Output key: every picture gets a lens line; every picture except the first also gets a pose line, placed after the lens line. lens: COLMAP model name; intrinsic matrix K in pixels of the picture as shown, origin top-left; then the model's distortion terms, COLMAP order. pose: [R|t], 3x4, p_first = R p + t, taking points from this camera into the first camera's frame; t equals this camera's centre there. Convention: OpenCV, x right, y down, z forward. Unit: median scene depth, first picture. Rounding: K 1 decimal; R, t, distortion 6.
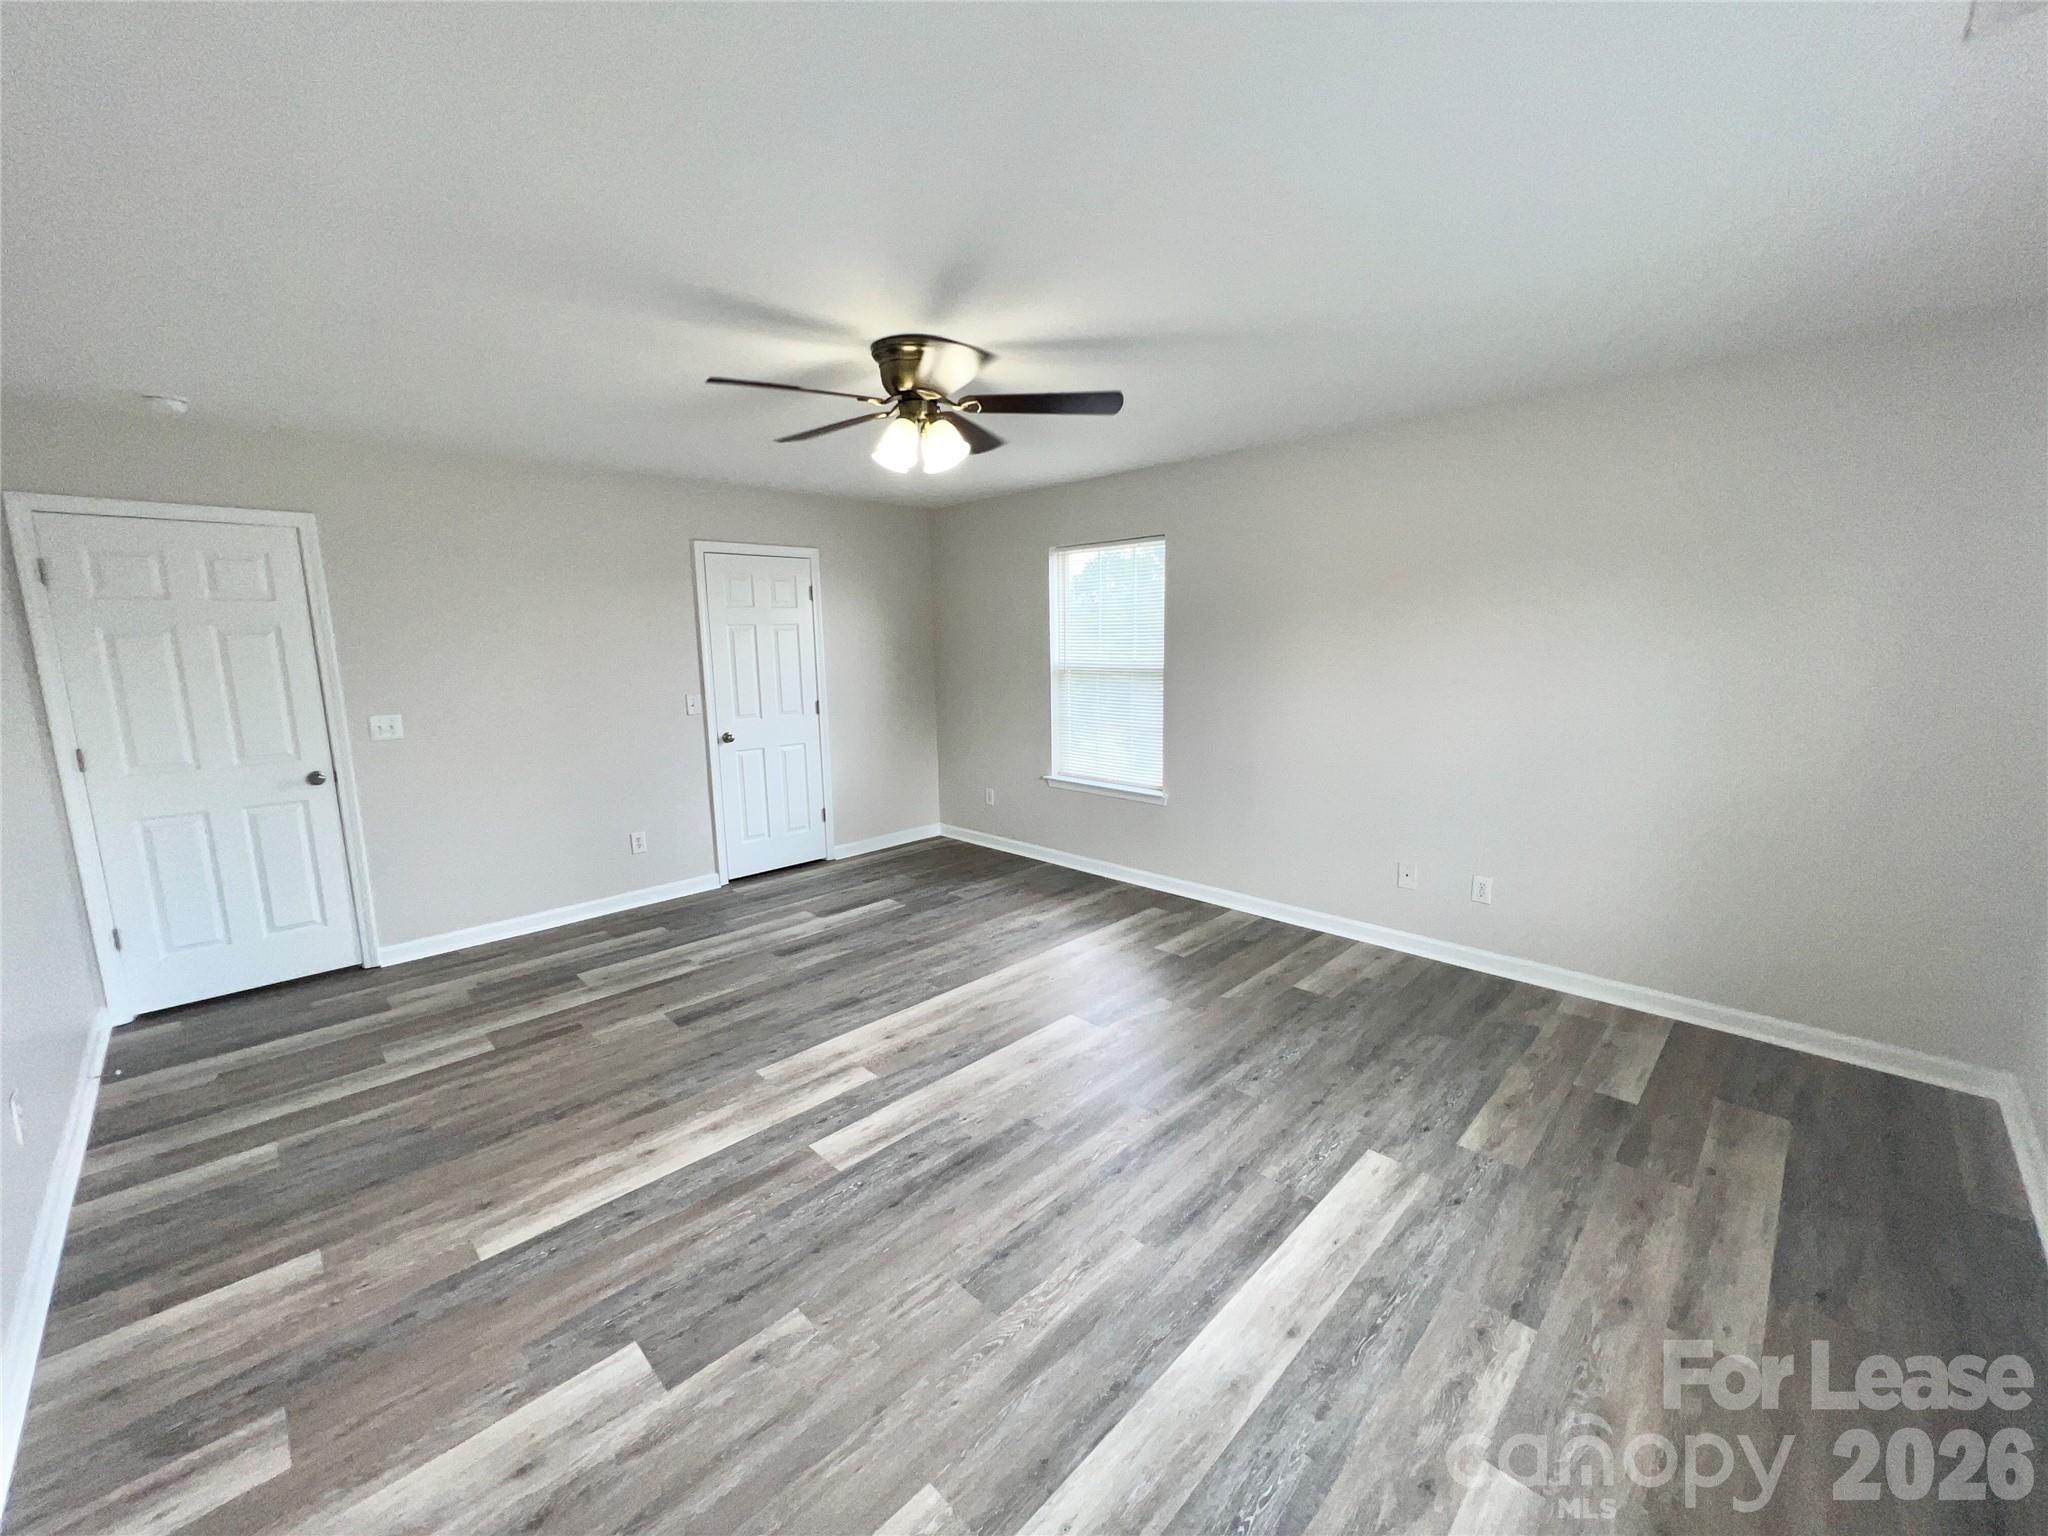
lens RADIAL K [[820.1, 0, 1035.5], [0, 820.1, 761.2], [0, 0, 1]] dist [-0.002823, 0.000859]
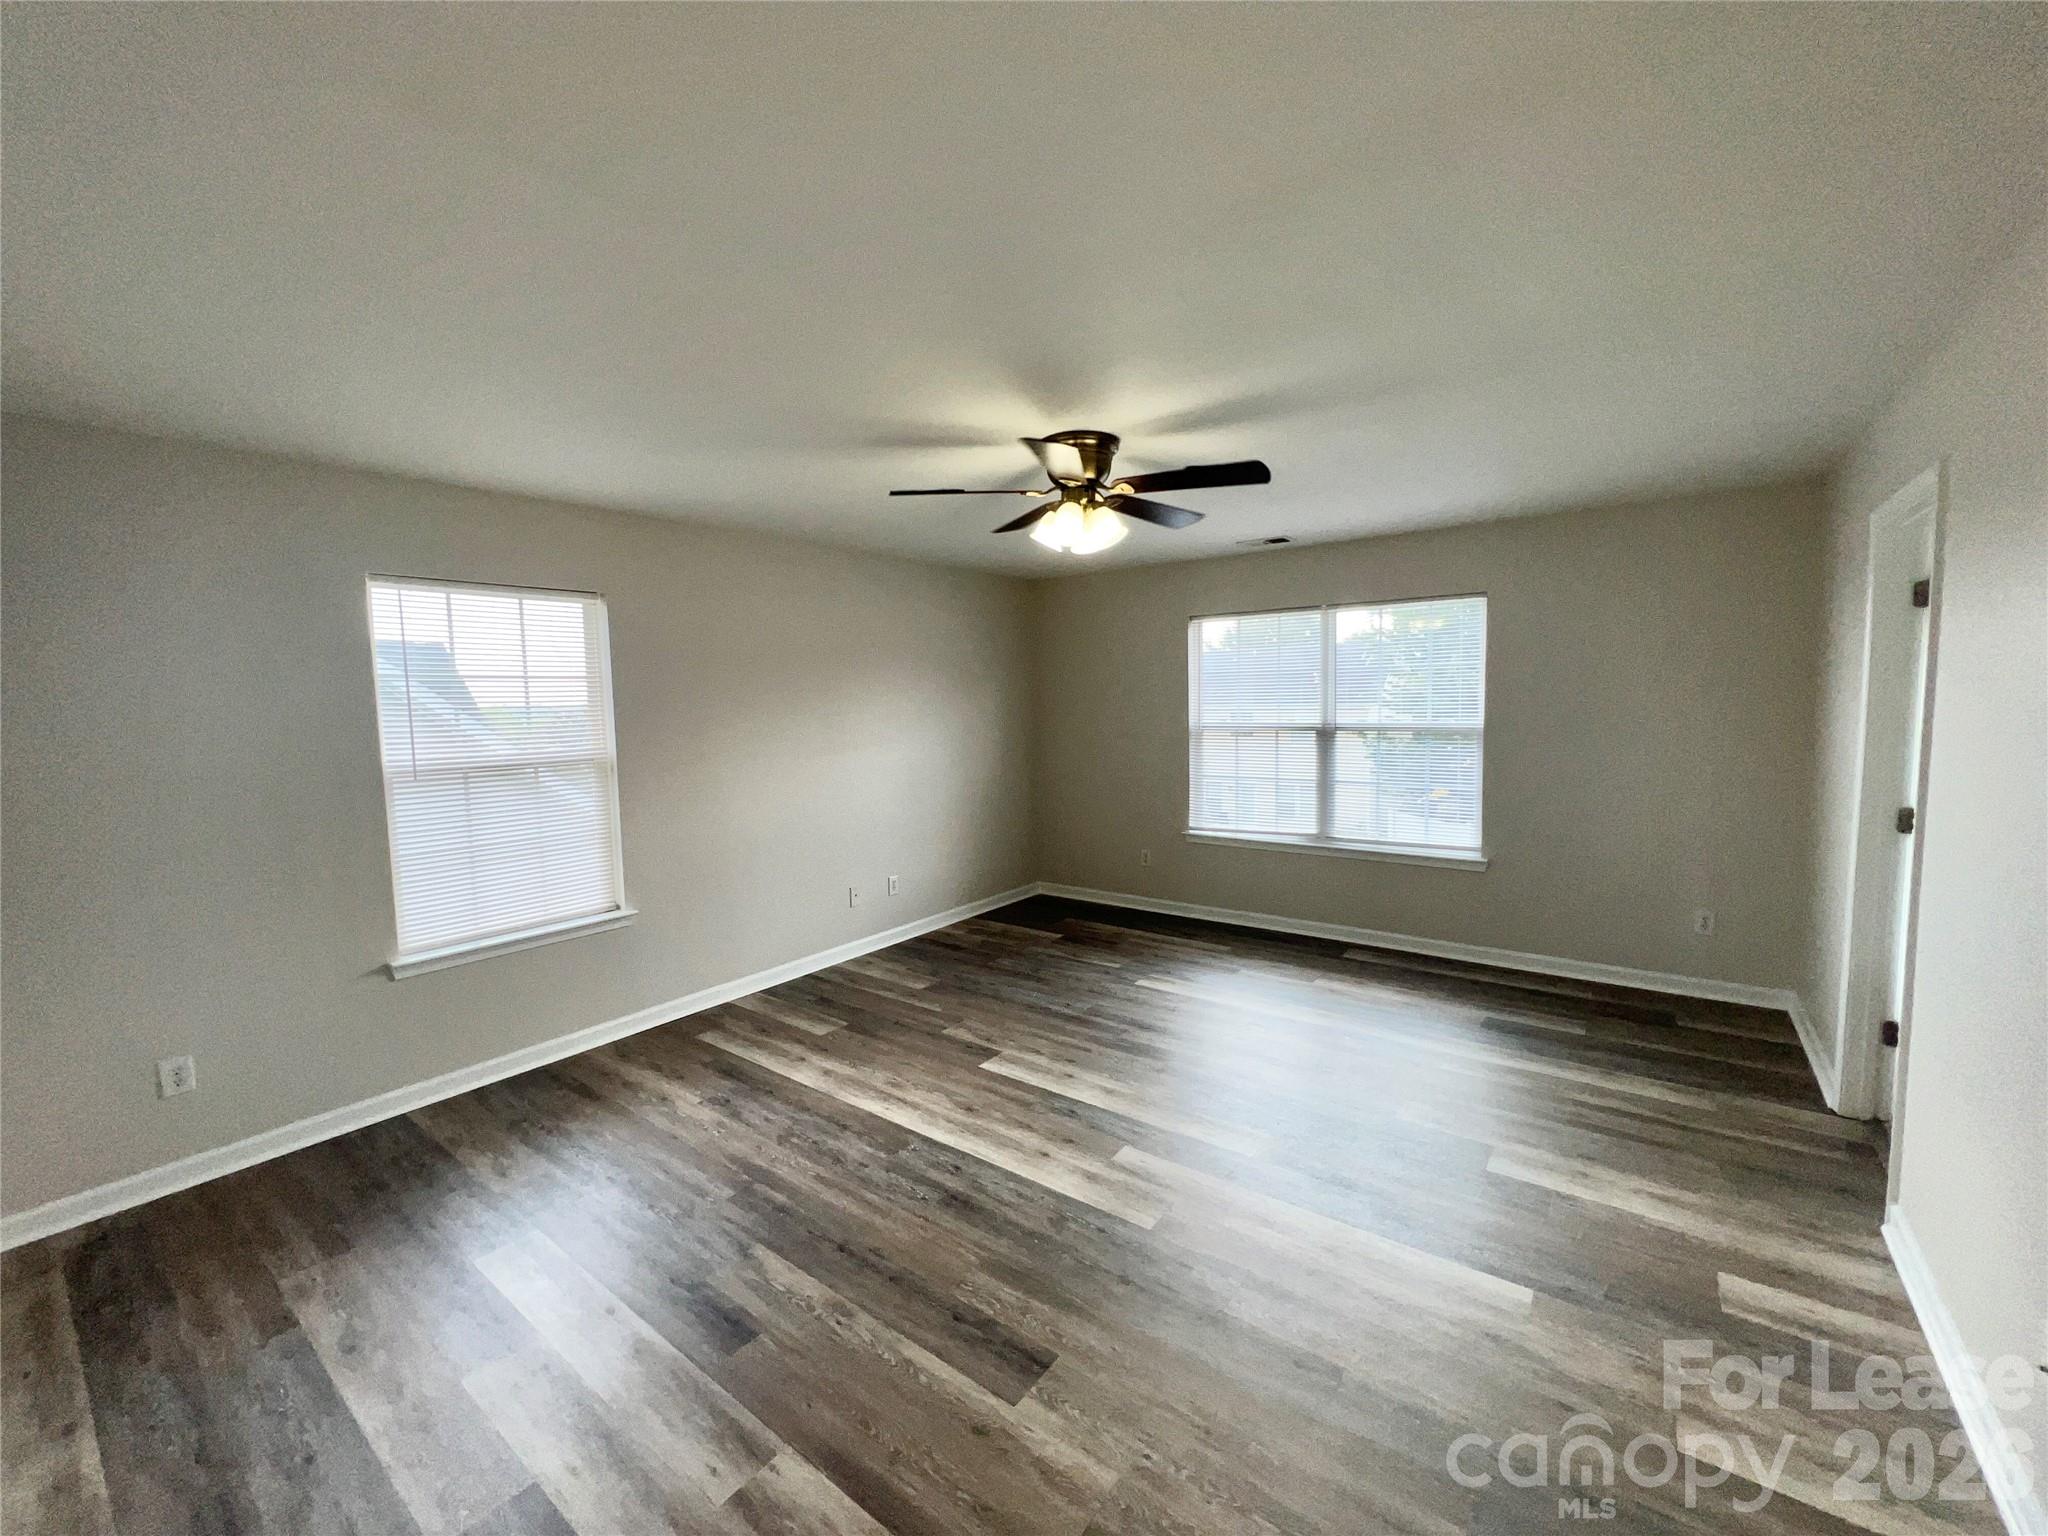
lens RADIAL K [[820.1, 0, 1014.1], [0, 820.1, 765.0], [0, 0, 1]] dist [-0.002823, 0.000859]
pose [[-0.114306, -0.064672, 0.991338, -0.818613], [0.178939, 0.980218, 0.084579, -0.121440], [-0.977197, 0.187057, -0.100472, 0.840176]]
